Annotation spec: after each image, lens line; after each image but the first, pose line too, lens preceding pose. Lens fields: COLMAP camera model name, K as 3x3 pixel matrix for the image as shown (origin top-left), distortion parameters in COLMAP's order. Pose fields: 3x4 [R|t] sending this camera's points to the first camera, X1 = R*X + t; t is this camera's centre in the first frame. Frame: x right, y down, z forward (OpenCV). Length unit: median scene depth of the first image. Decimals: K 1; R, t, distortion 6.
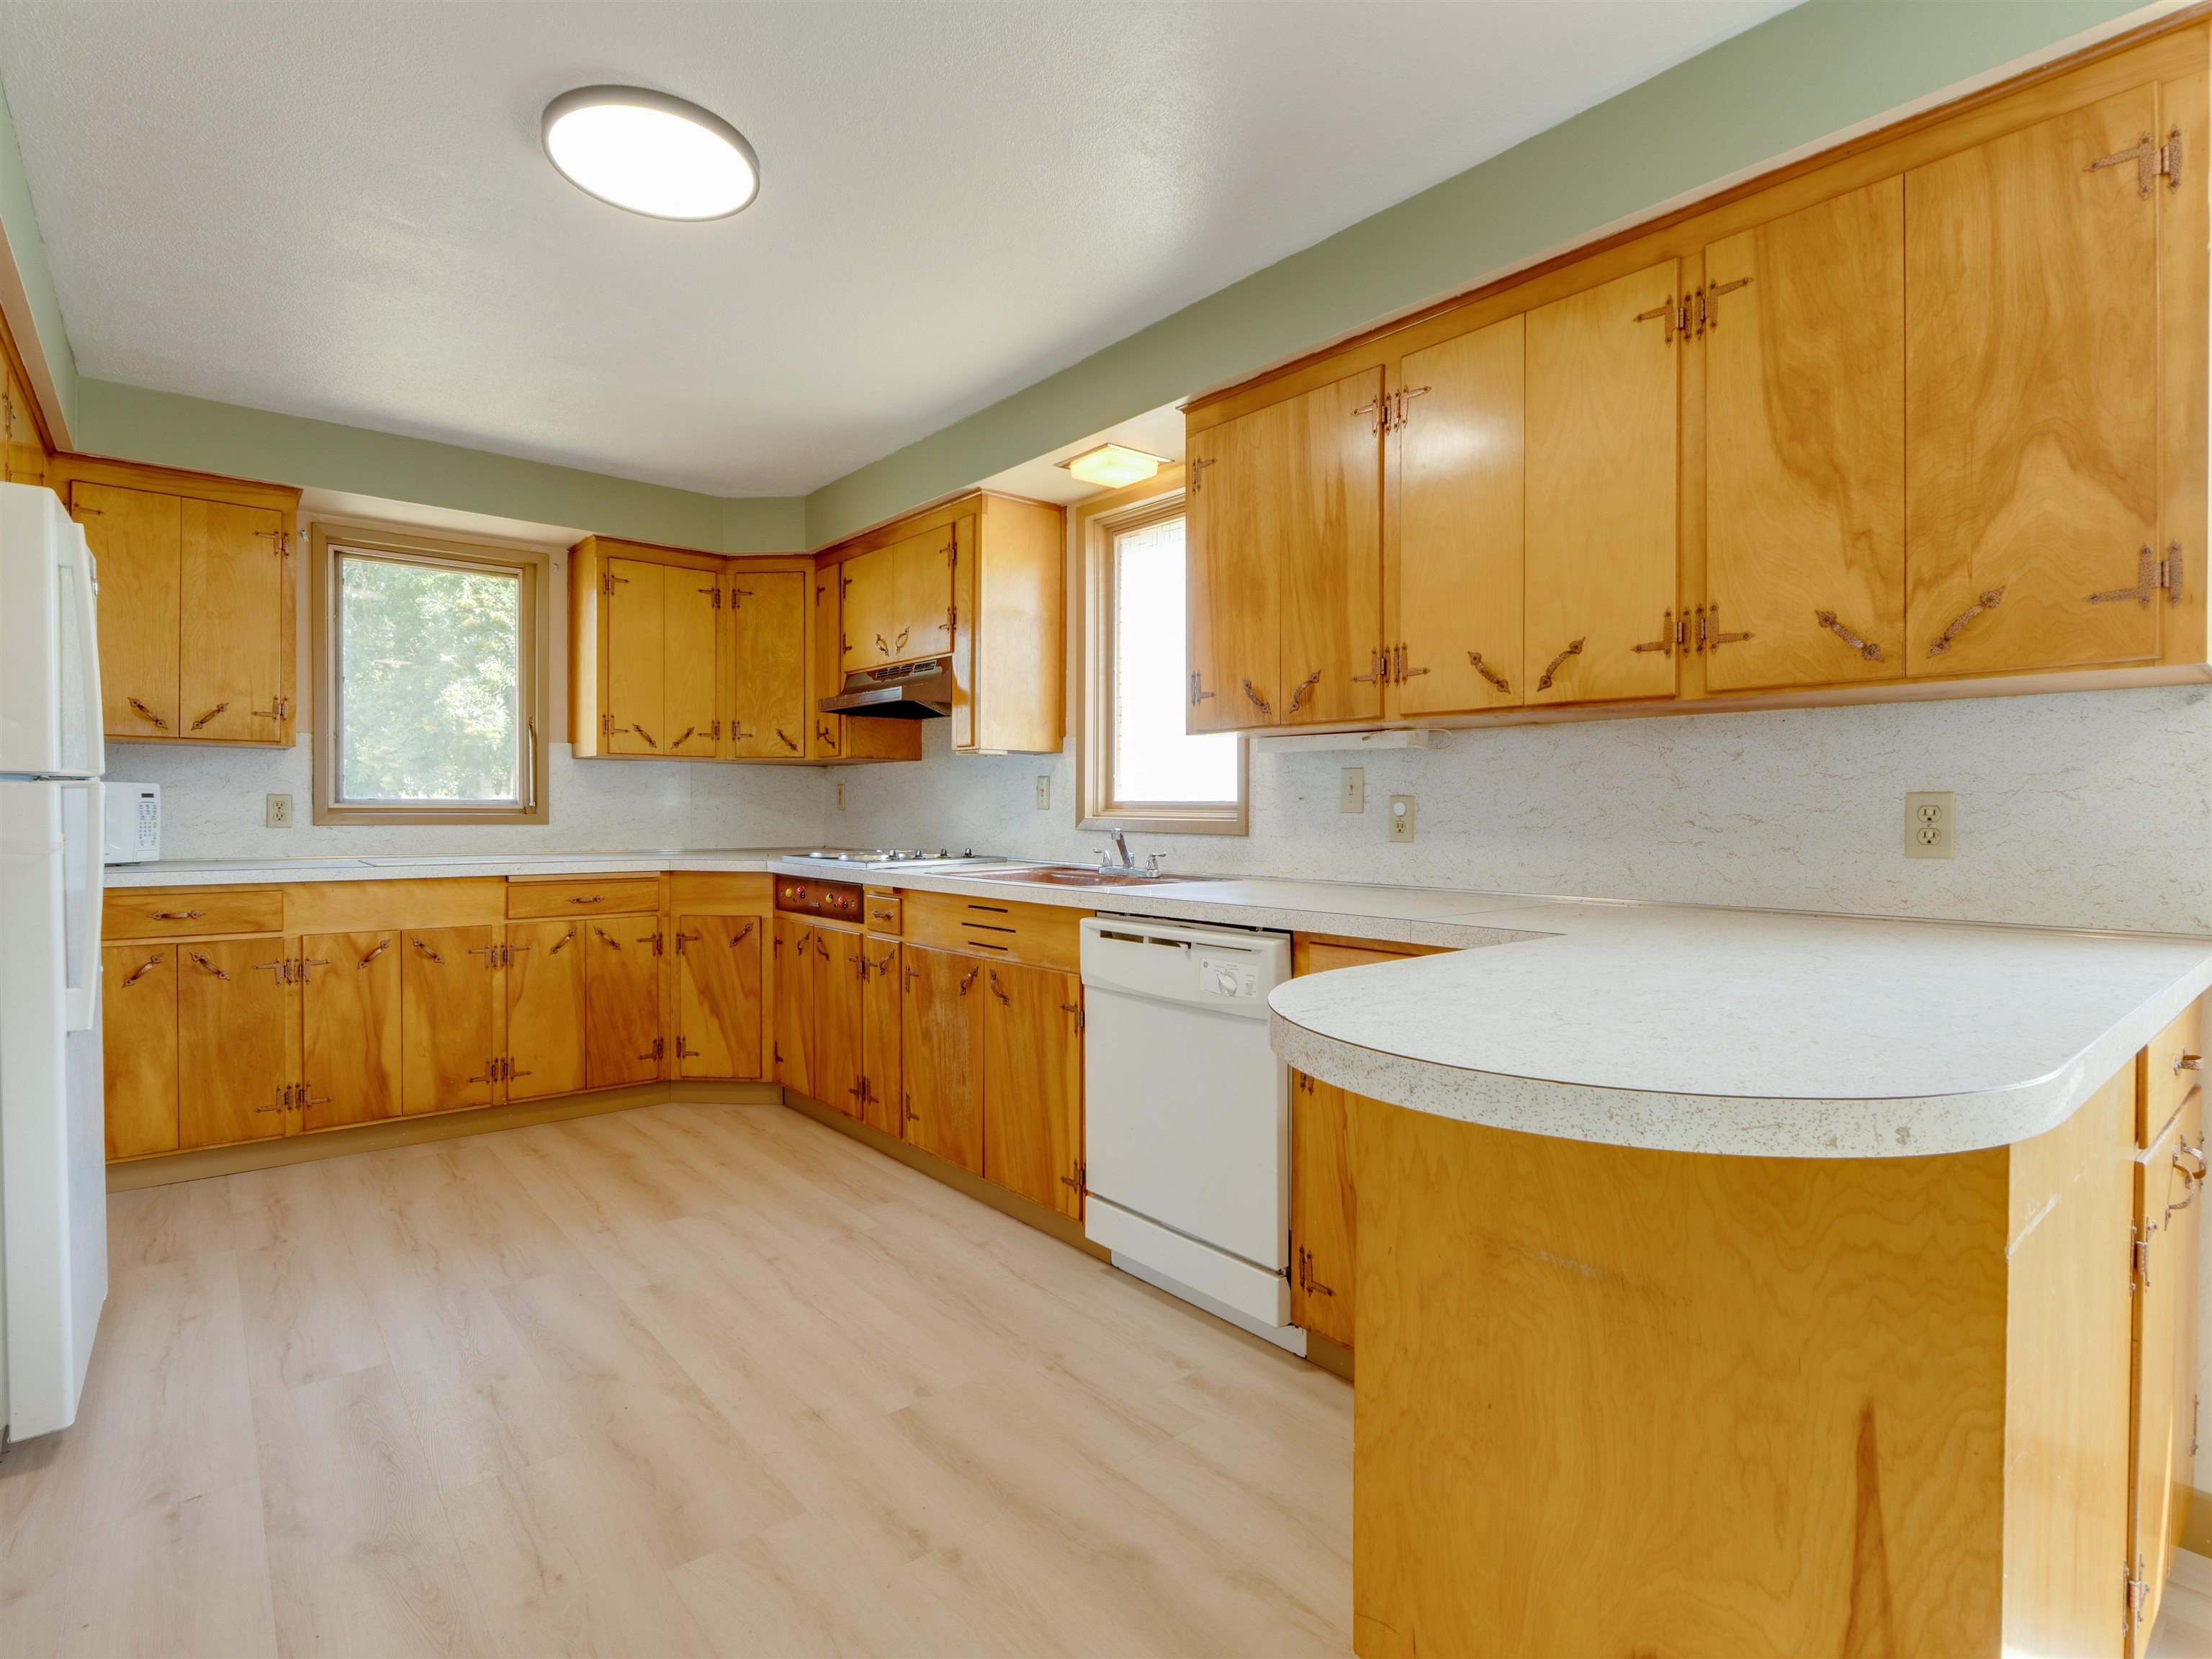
lens RADIAL K [[1096.4, 0, 1110.7], [0, 1096.4, 823.3], [0, 0, 1]] dist [-0.008267, -0.000682]
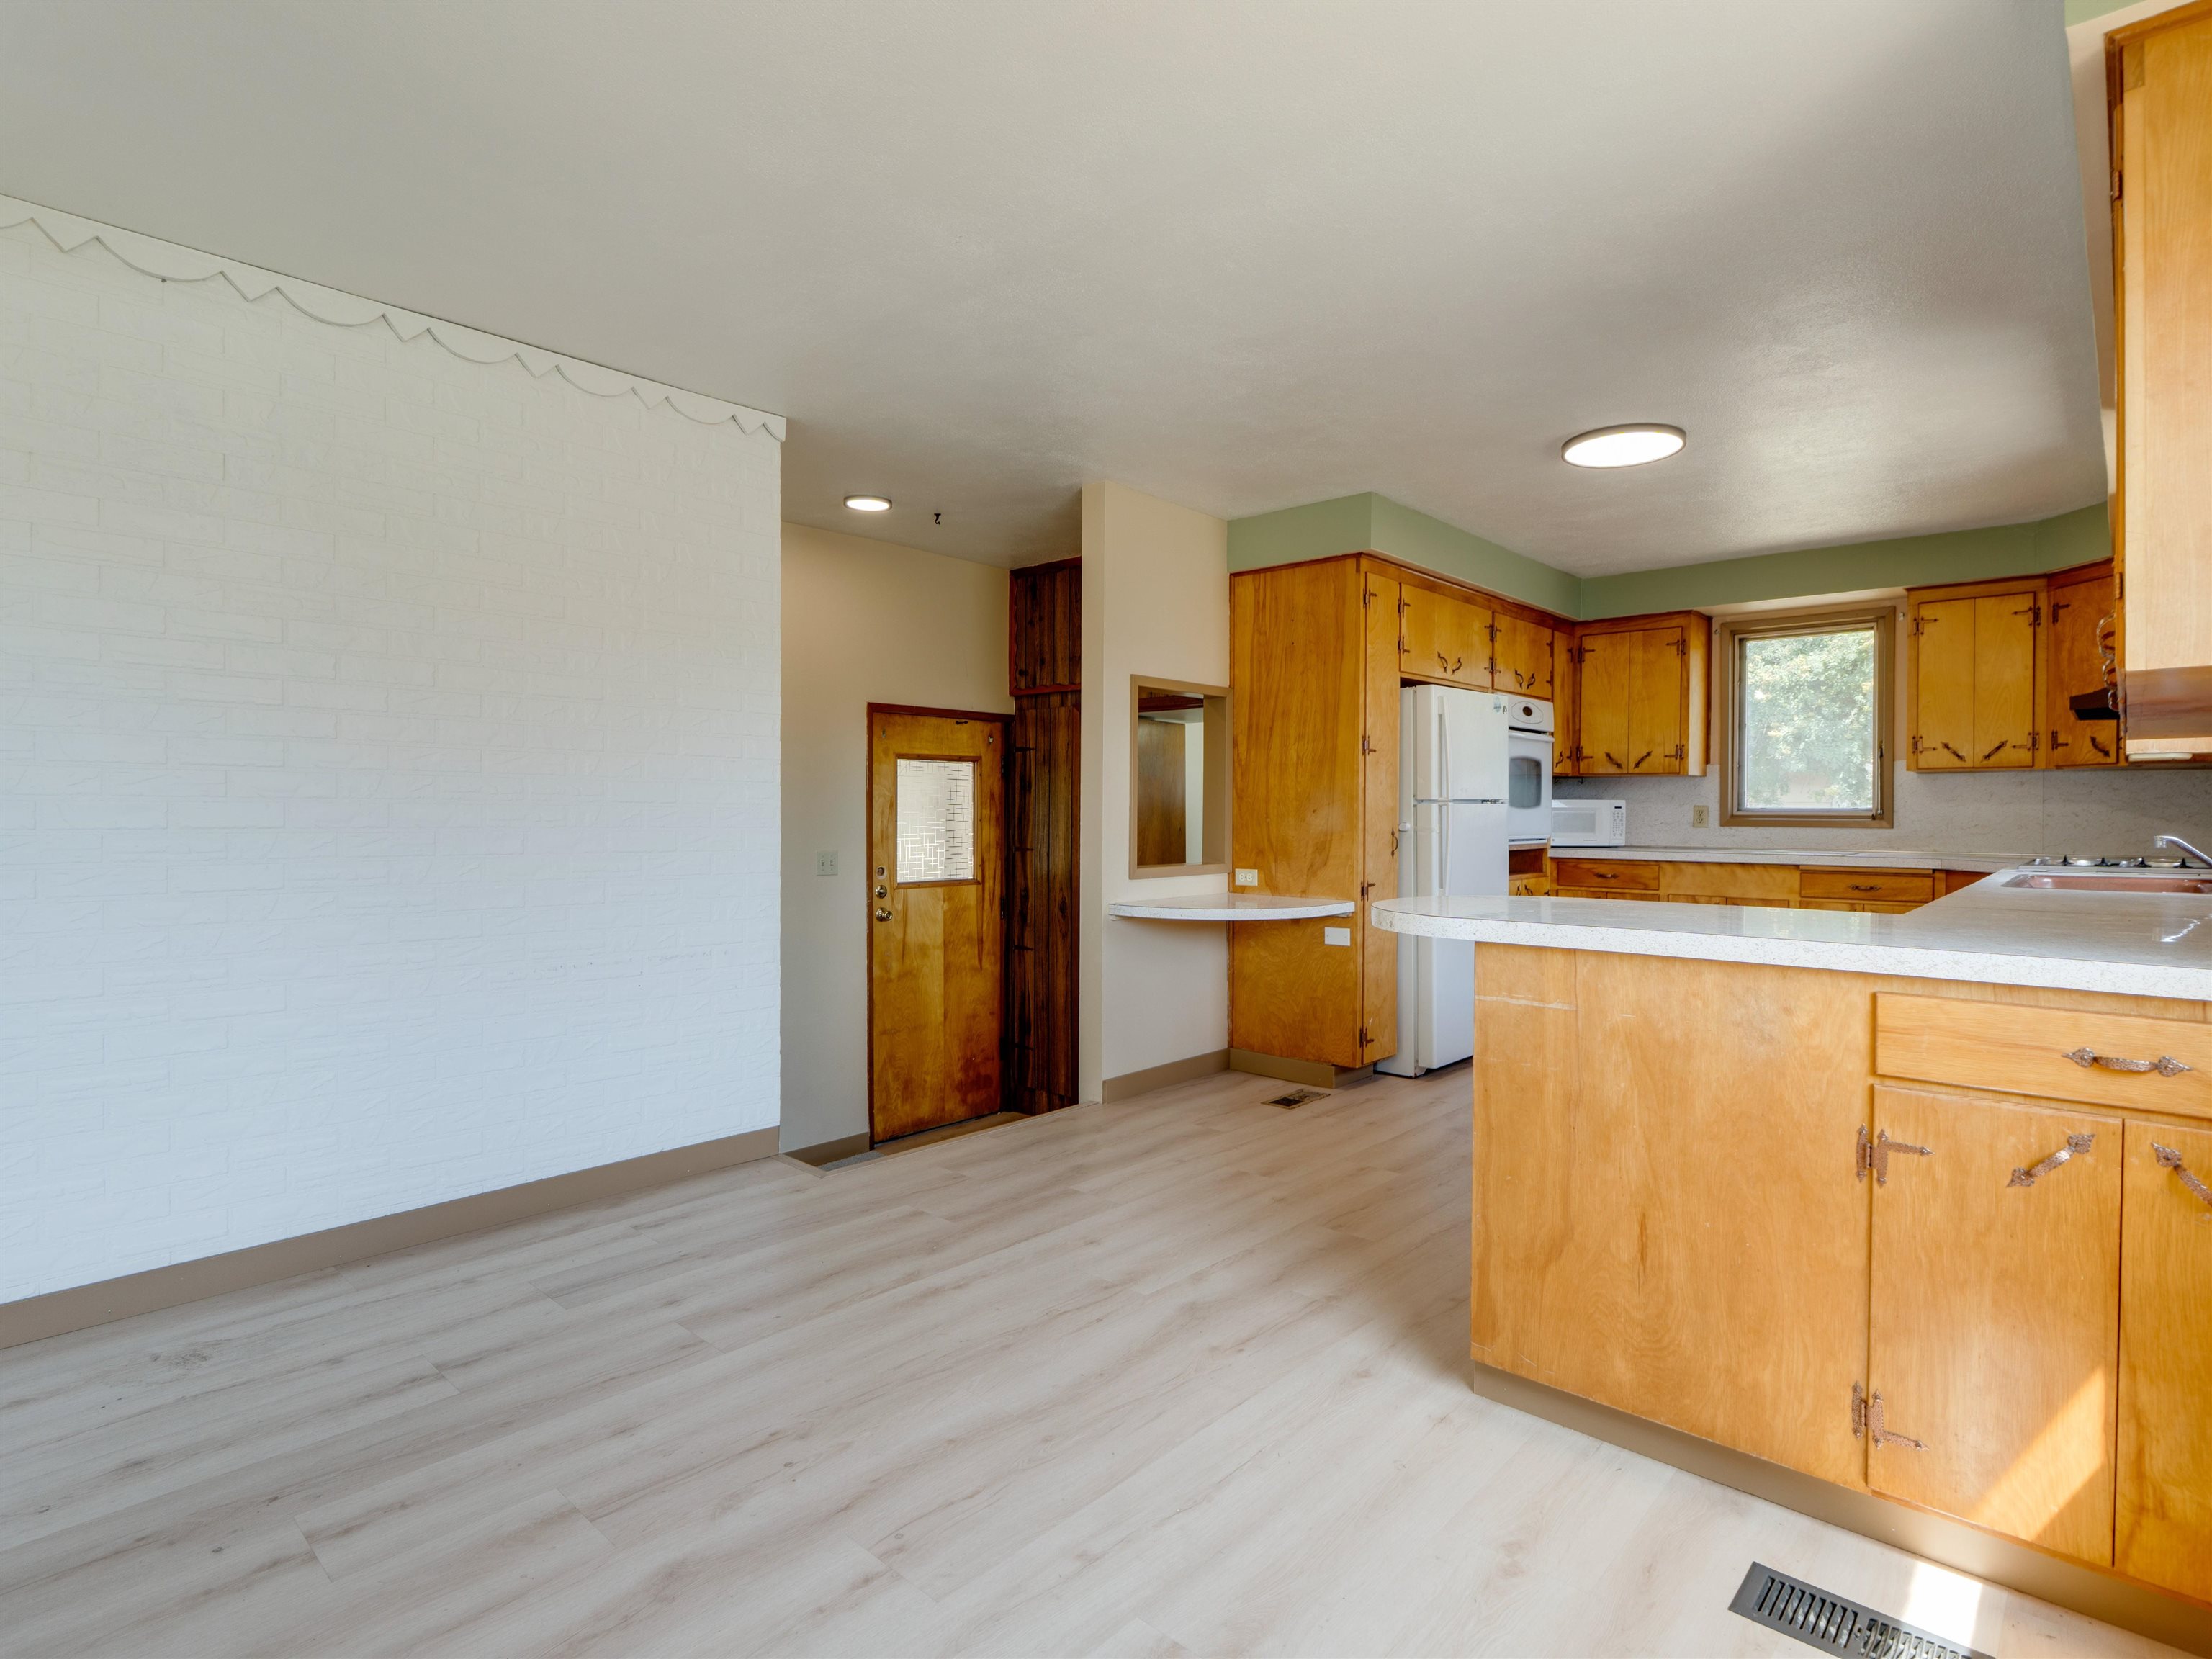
lens RADIAL K [[1138.0, 0, 1112.9], [0, 1138.0, 822.0], [0, 0, 1]] dist [-0.007132, -0.000833]
pose [[0.132385, 0.006224, -0.991179, 0.791390], [-0.014781, 0.999881, 0.004304, 0.001667], [0.991088, 0.014081, 0.132462, -0.032850]]
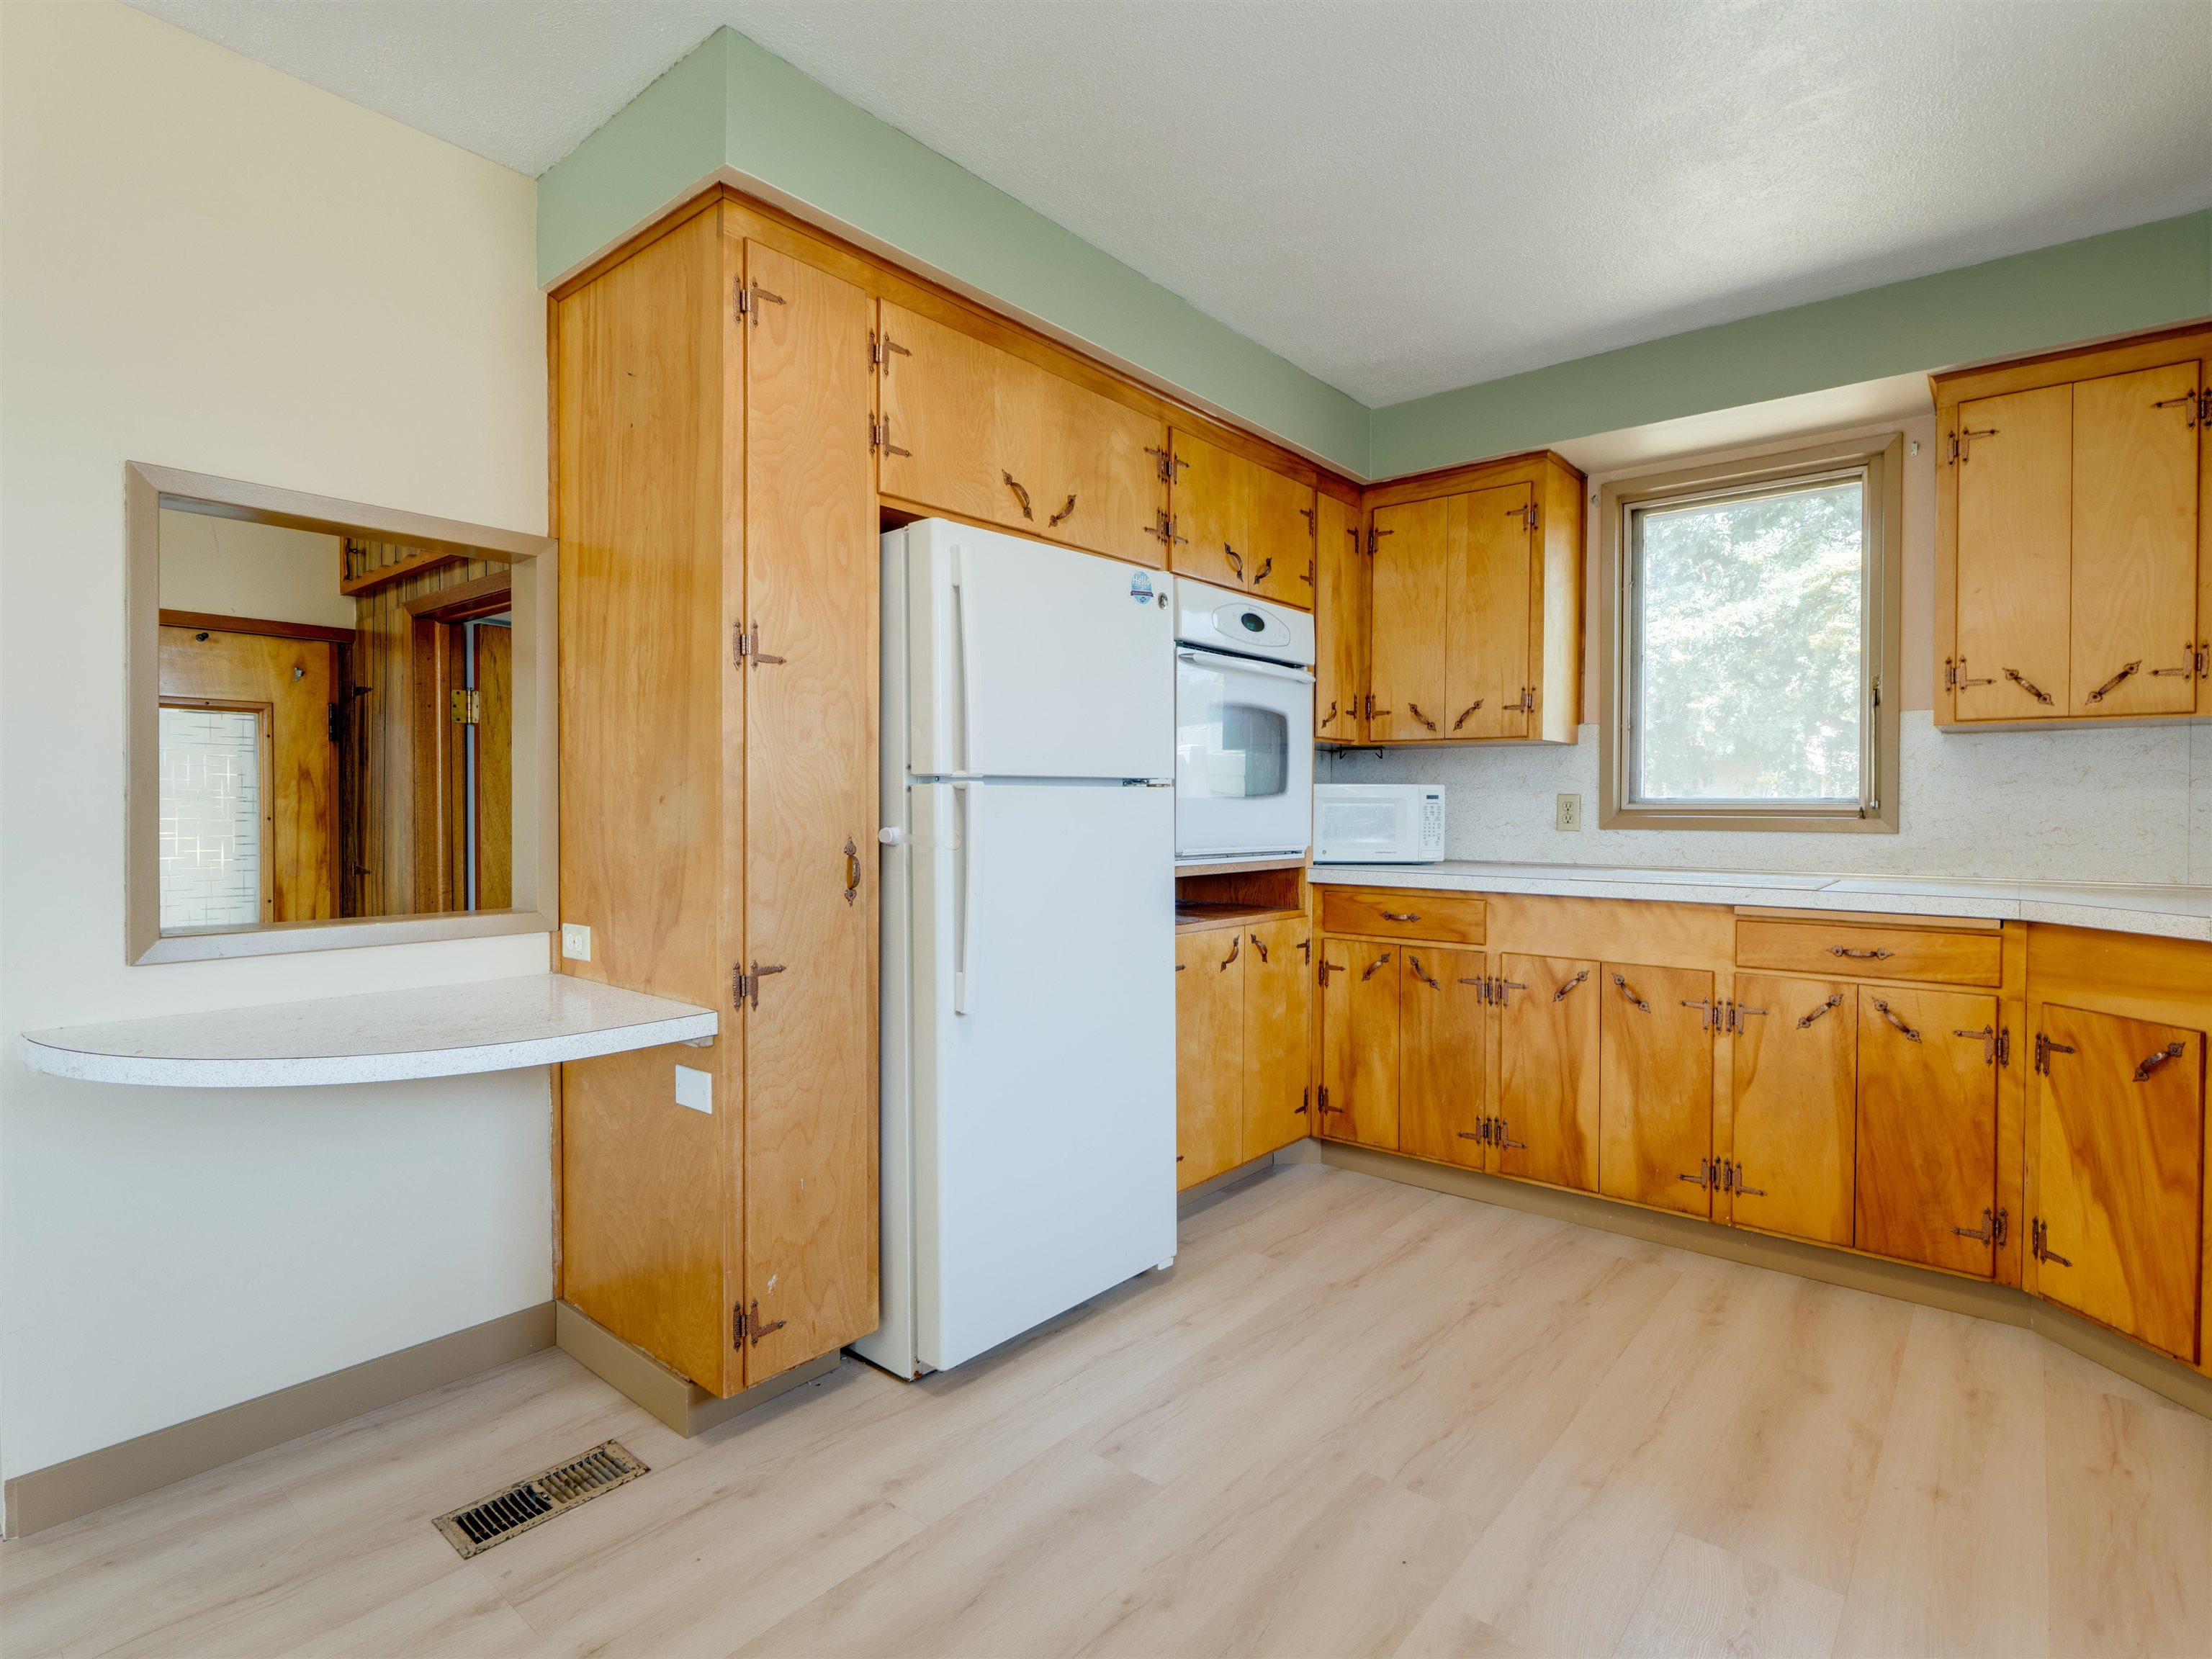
lens RADIAL K [[1108.8, 0, 1113.2], [0, 1108.8, 820.9], [0, 0, 1]] dist [-0.008851, -0.000637]
pose [[0.172221, 0.008874, -0.985018, 0.089585], [-0.015215, 0.999864, 0.006348, -0.005220], [0.984941, 0.013894, 0.172333, 0.521750]]
